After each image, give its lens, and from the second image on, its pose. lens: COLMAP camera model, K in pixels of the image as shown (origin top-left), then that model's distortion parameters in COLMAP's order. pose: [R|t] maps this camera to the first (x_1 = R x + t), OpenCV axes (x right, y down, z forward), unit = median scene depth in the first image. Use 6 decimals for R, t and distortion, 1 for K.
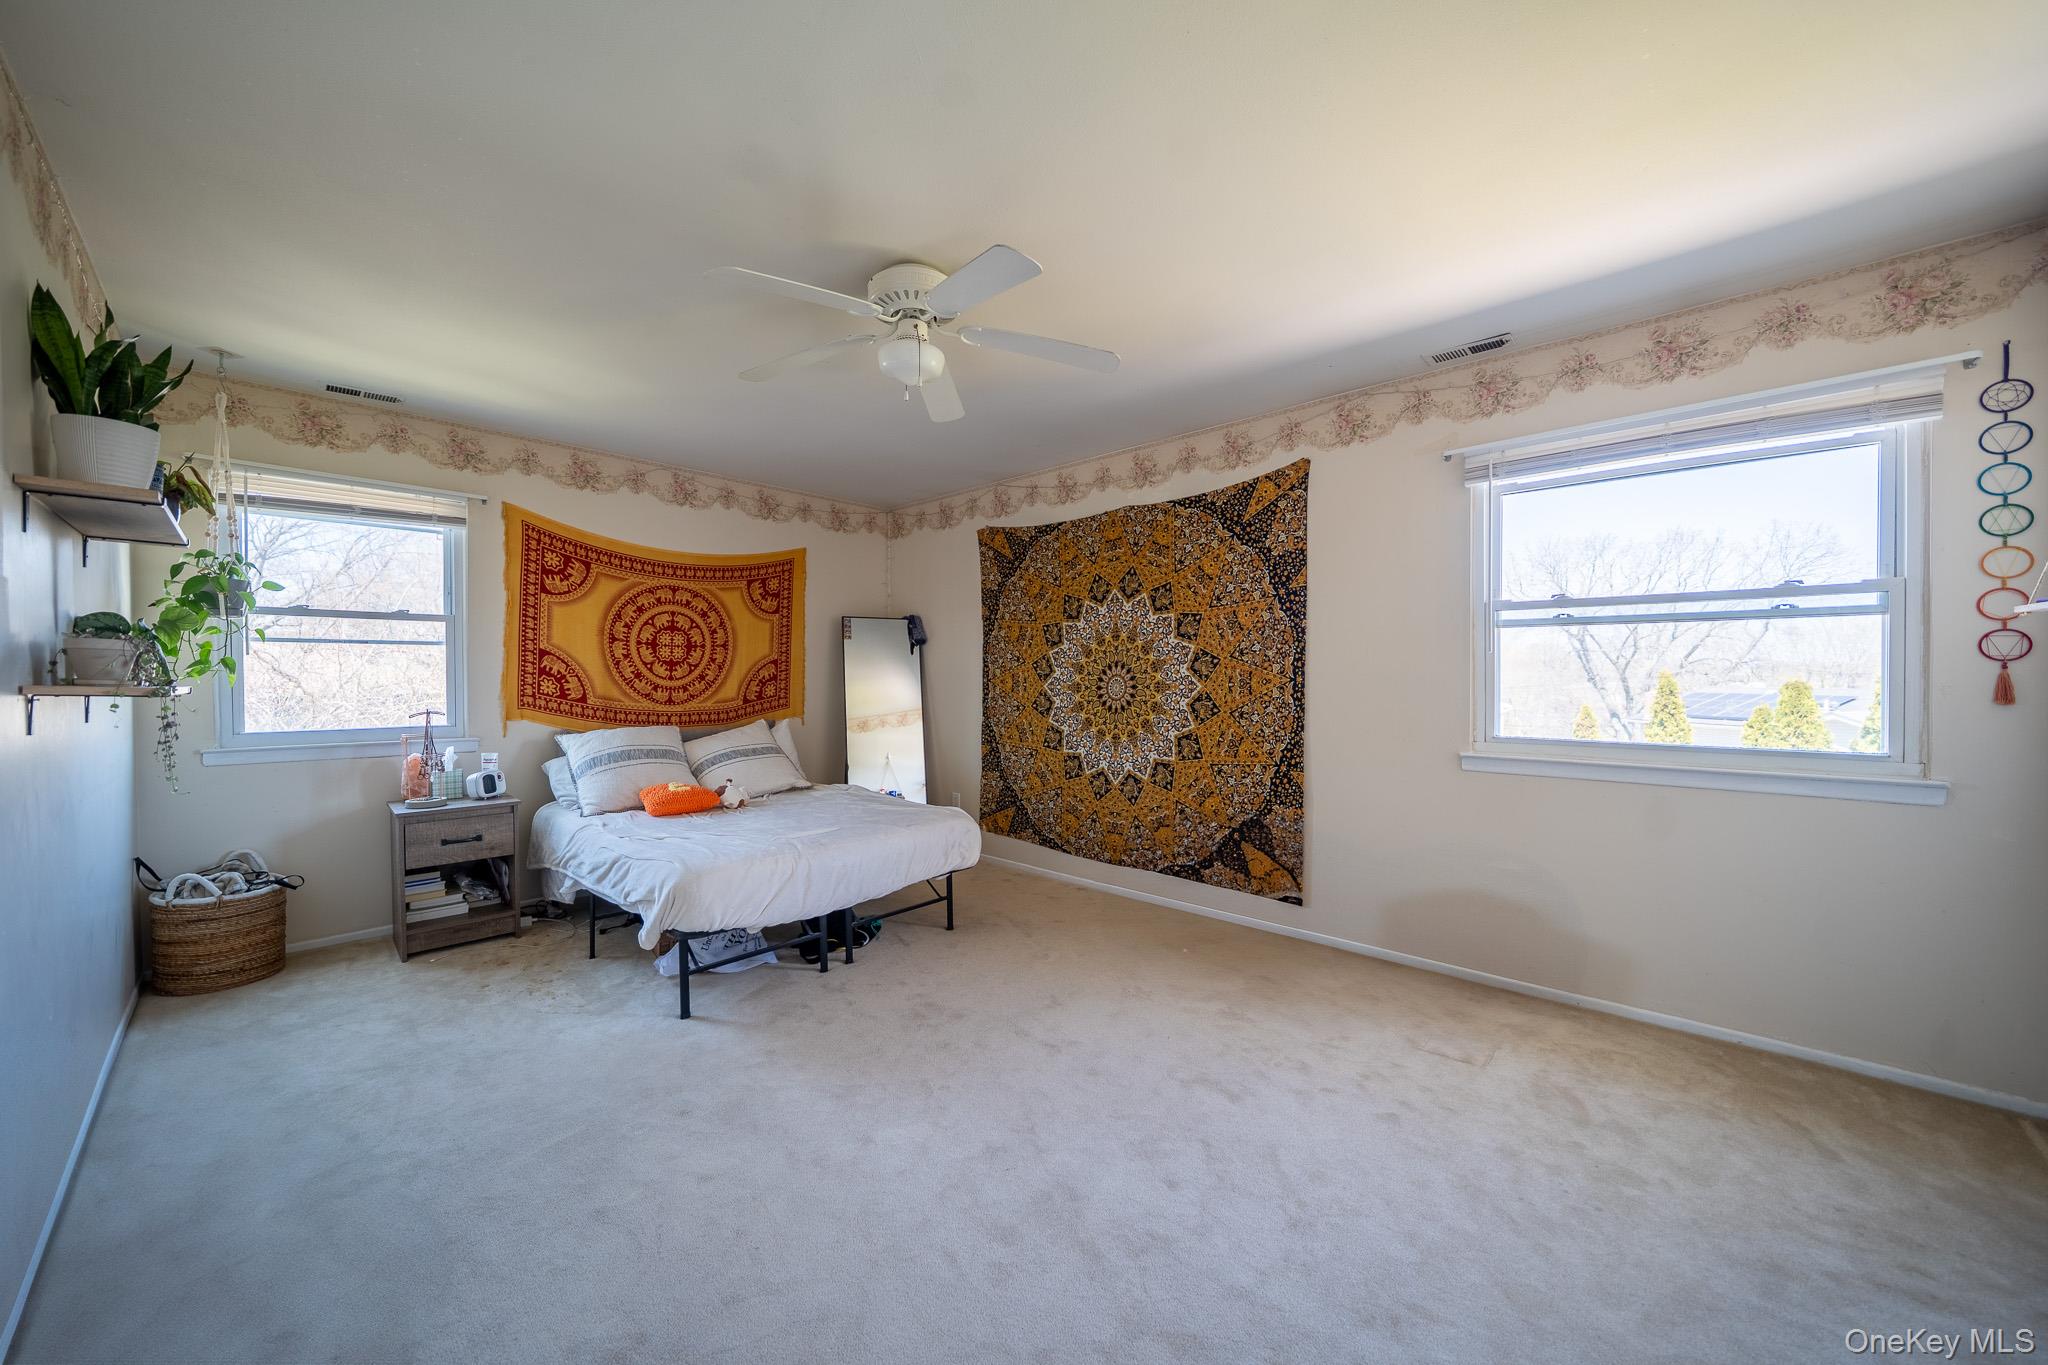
lens RADIAL K [[719.5, 0, 1013.7], [0, 719.5, 681.1], [0, 0, 1]] dist [-0.014889, -0.000133]
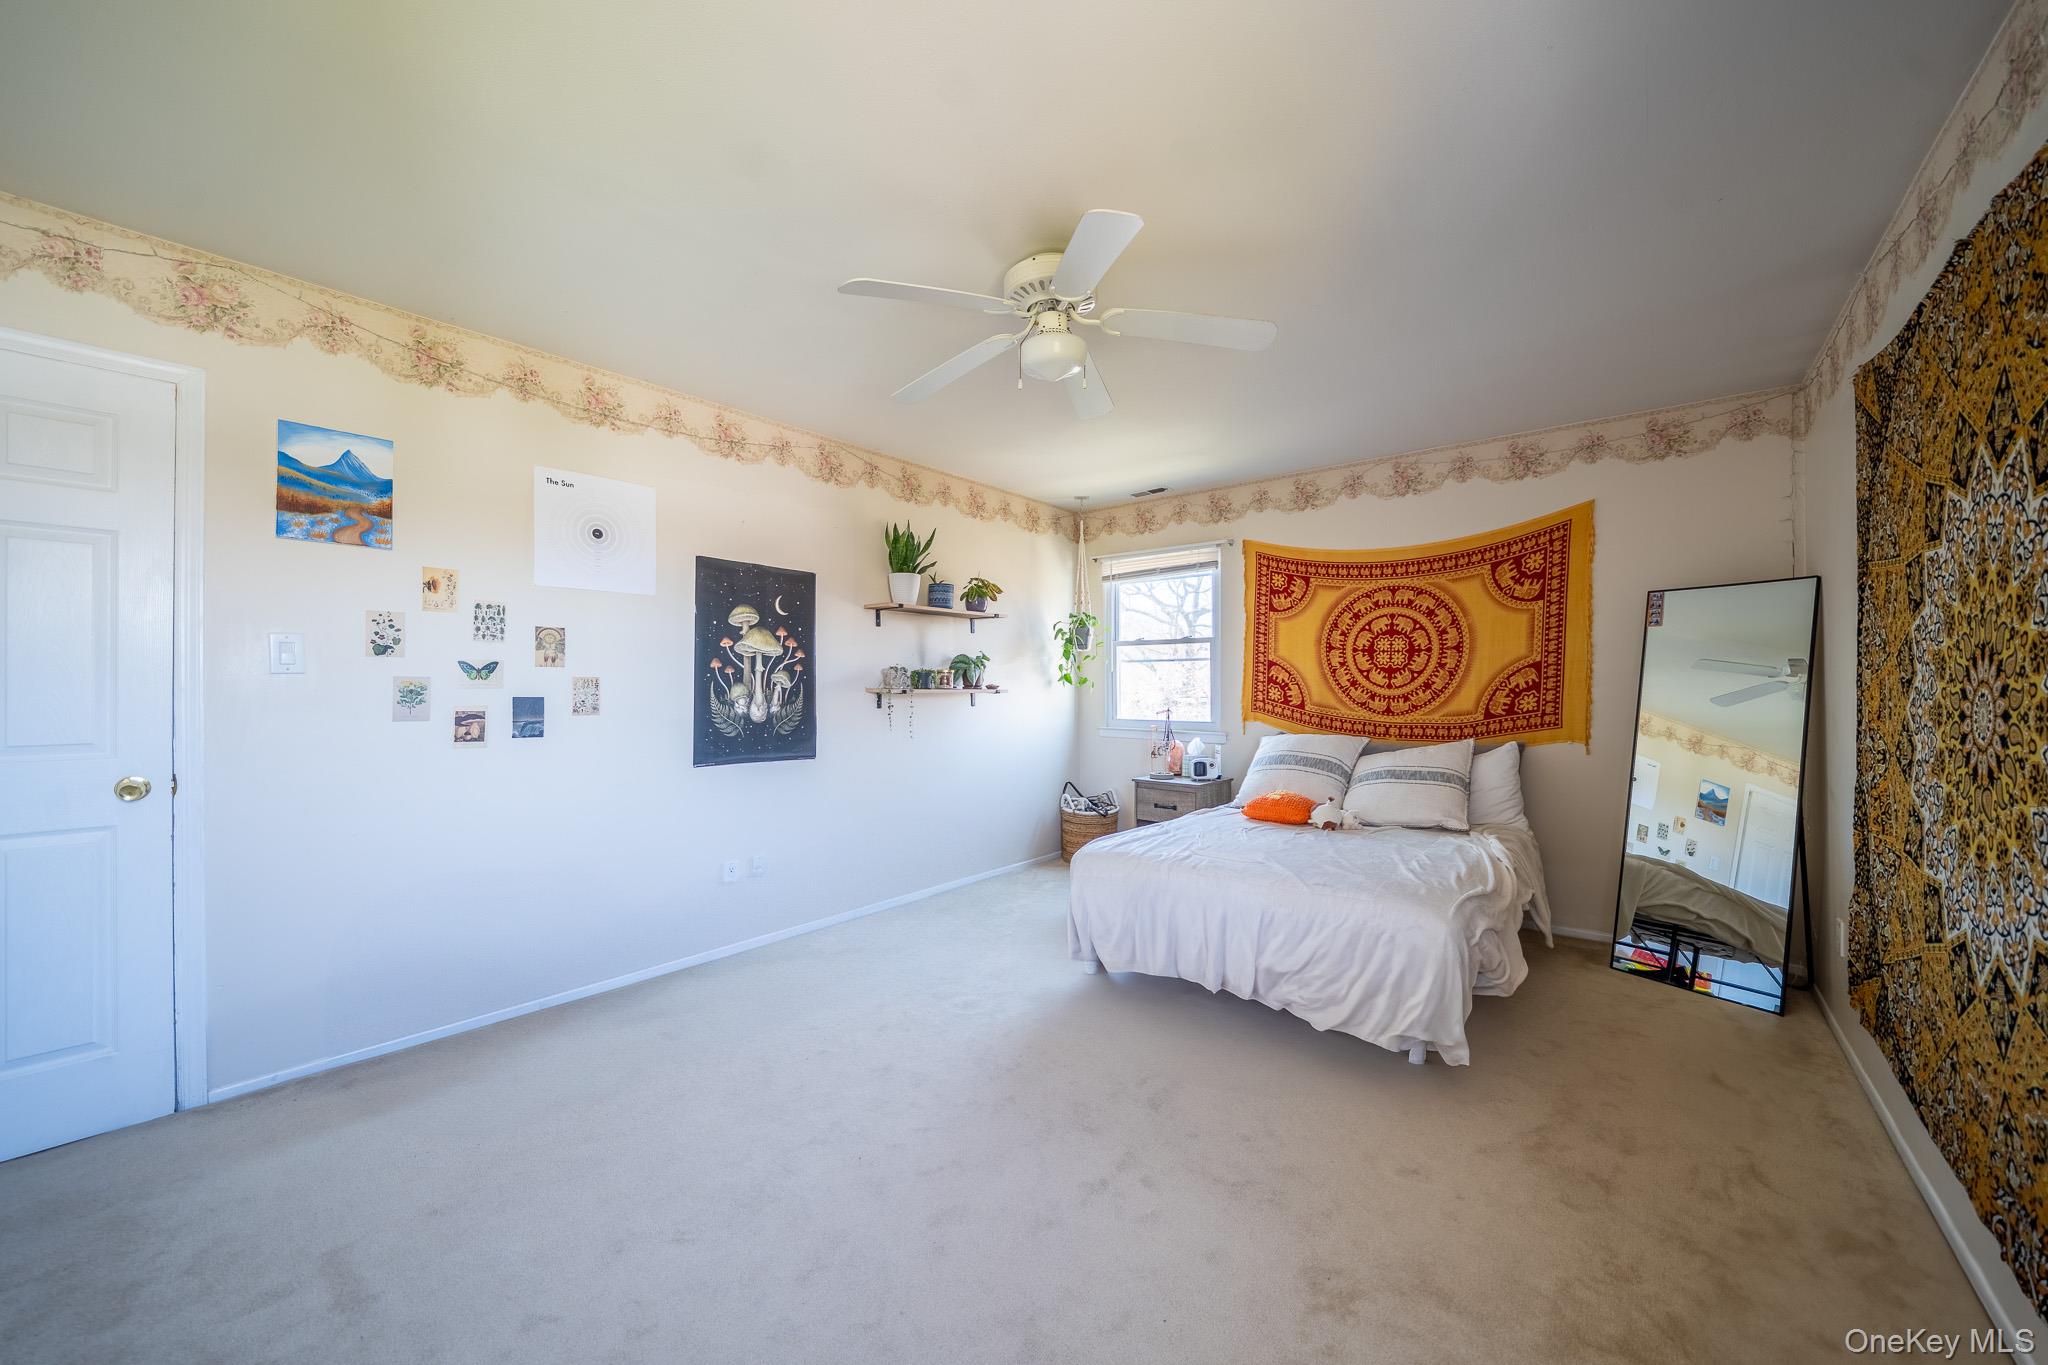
lens RADIAL K [[719.5, 0, 1012.2], [0, 719.5, 687.0], [0, 0, 1]] dist [-0.014889, -0.000133]
pose [[0.086510, 0.004210, -0.996242, 0.408804], [-0.006583, 0.999972, 0.003654, -0.003489], [0.996229, 0.006242, 0.086536, 0.446058]]
